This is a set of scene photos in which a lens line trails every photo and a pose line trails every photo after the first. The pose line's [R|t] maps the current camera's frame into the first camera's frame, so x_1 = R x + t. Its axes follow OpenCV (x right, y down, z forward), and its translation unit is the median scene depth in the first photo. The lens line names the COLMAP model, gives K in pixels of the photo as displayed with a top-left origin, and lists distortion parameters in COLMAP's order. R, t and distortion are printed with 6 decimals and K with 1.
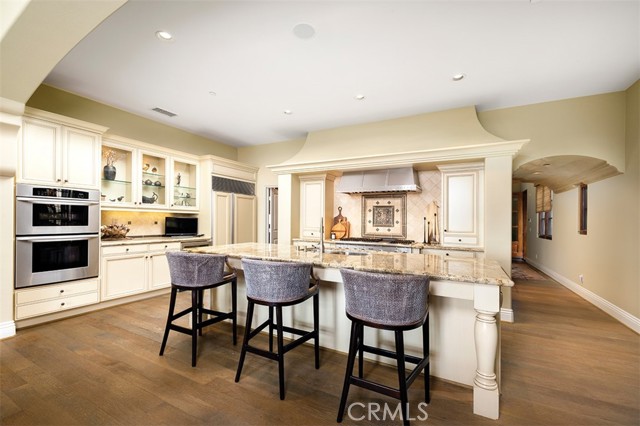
lens RADIAL K [[274.2, 0, 320.0], [0, 274.2, 216.7], [0, 0, 1]] dist [0.000272, 0.000248]
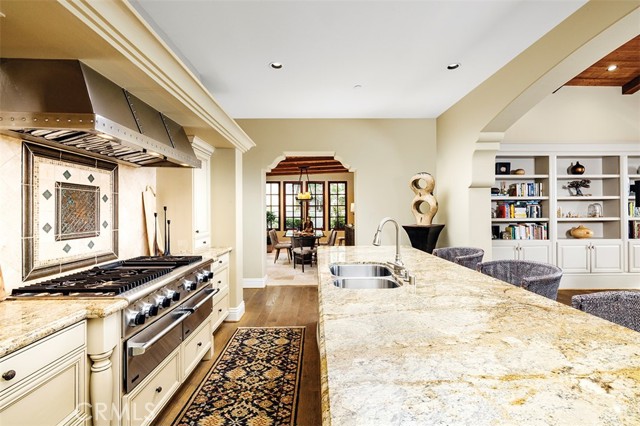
lens RADIAL K [[289.6, 0, 320.0], [0, 289.6, 213.0], [0, 0, 1]] dist [-0.000042, -0.000005]
pose [[-0.479820, -0.010028, 0.877310, -0.290455], [-0.003277, 0.999948, 0.009637, -0.004504], [-0.877361, 0.001749, -0.479828, 0.896067]]
